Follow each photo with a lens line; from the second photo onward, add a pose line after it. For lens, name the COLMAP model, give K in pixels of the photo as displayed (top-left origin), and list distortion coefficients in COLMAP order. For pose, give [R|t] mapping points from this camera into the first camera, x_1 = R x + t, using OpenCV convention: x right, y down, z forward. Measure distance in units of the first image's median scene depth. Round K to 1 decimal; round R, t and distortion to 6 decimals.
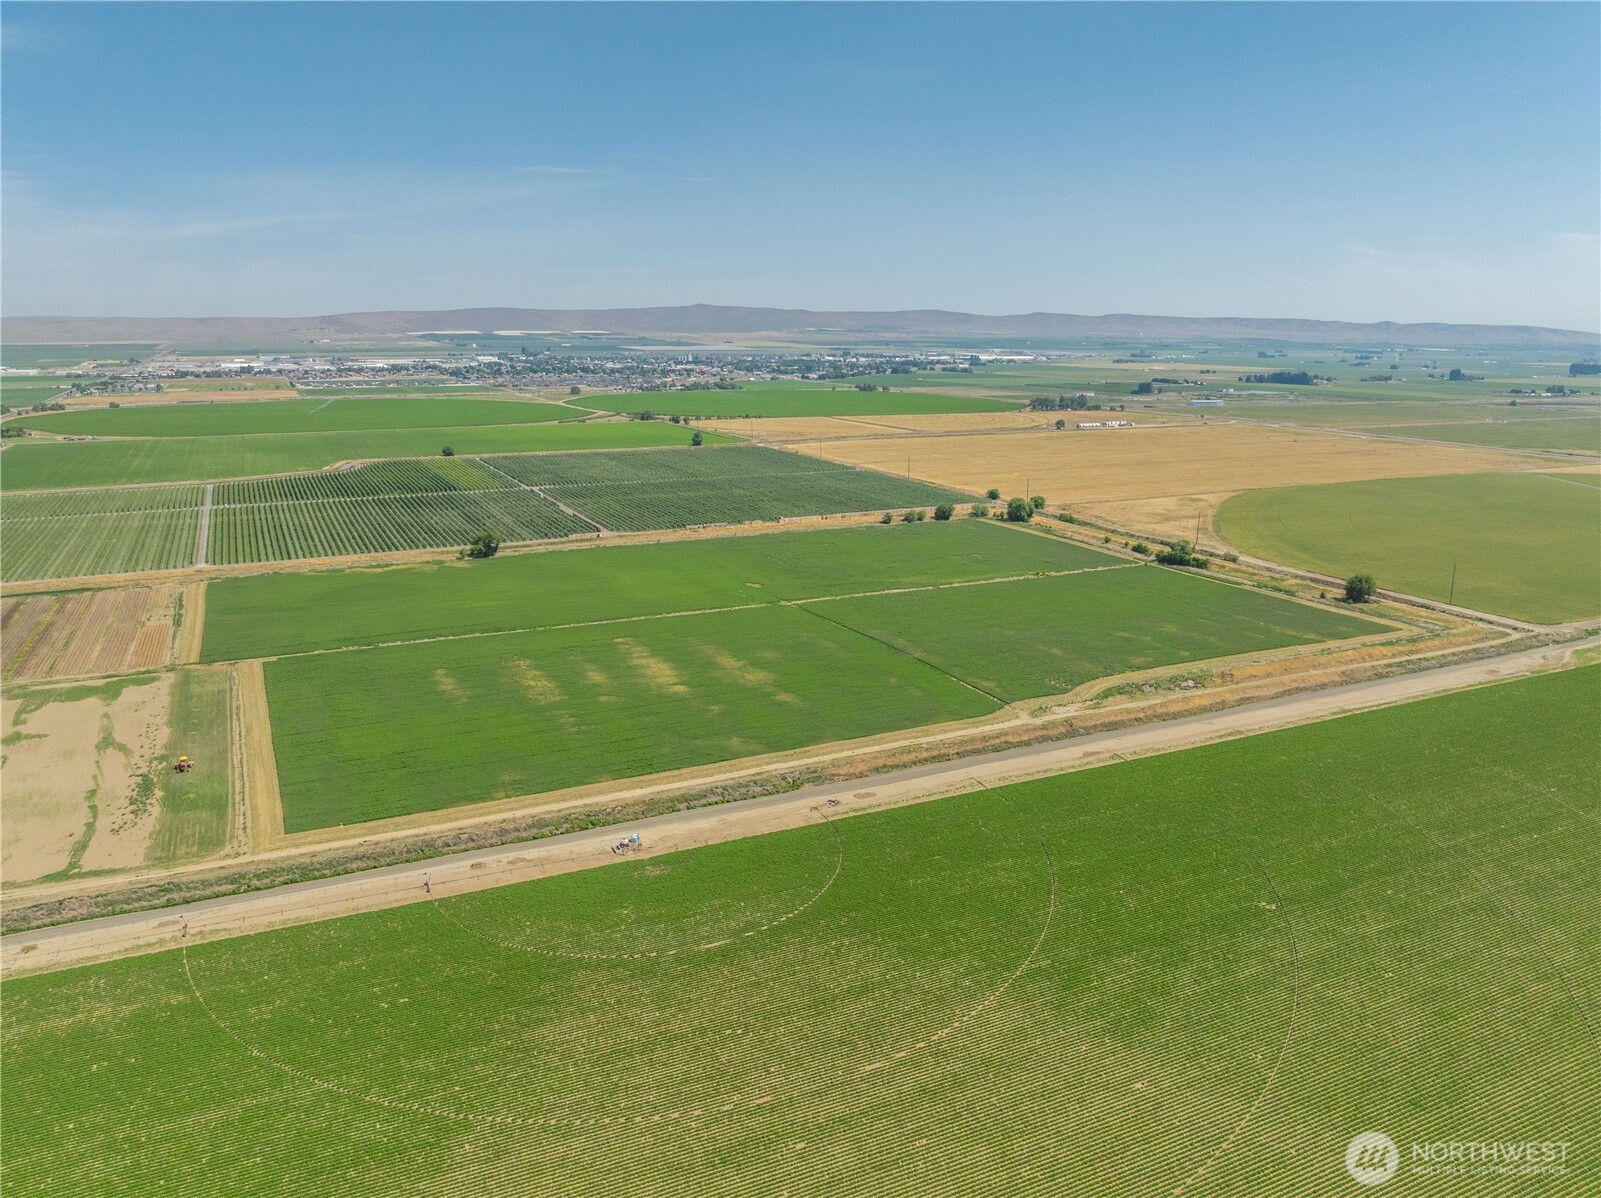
lens RADIAL K [[1123.6, 0, 801.1], [0, 1123.6, 608.5], [0, 0, 1]] dist [-0.035002, -0.000900]
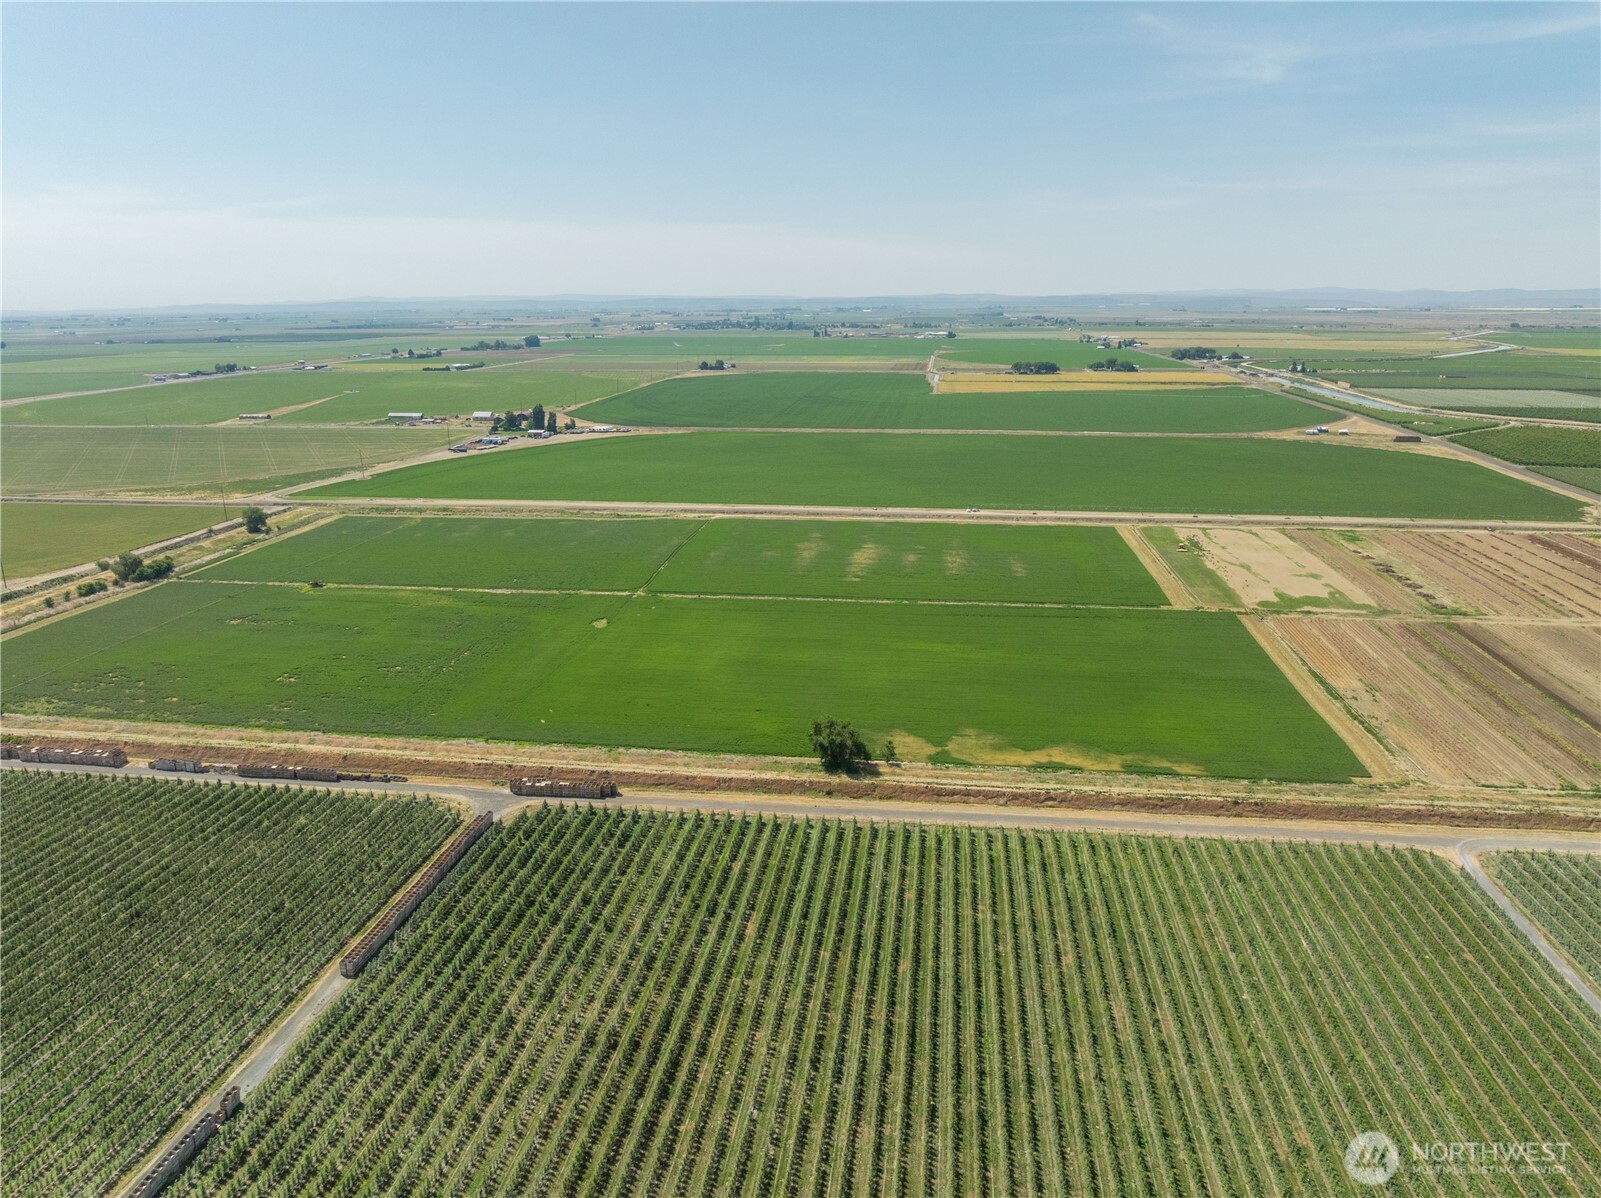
lens RADIAL K [[1128.7, 0, 802.0], [0, 1128.7, 597.5], [0, 0, 1]] dist [-0.035579, -0.002214]
pose [[-0.830856, -0.143147, 0.537762, -0.854714], [0.133218, 0.887088, 0.441959, -0.539055], [-0.540307, 0.438844, -0.717972, 2.188809]]
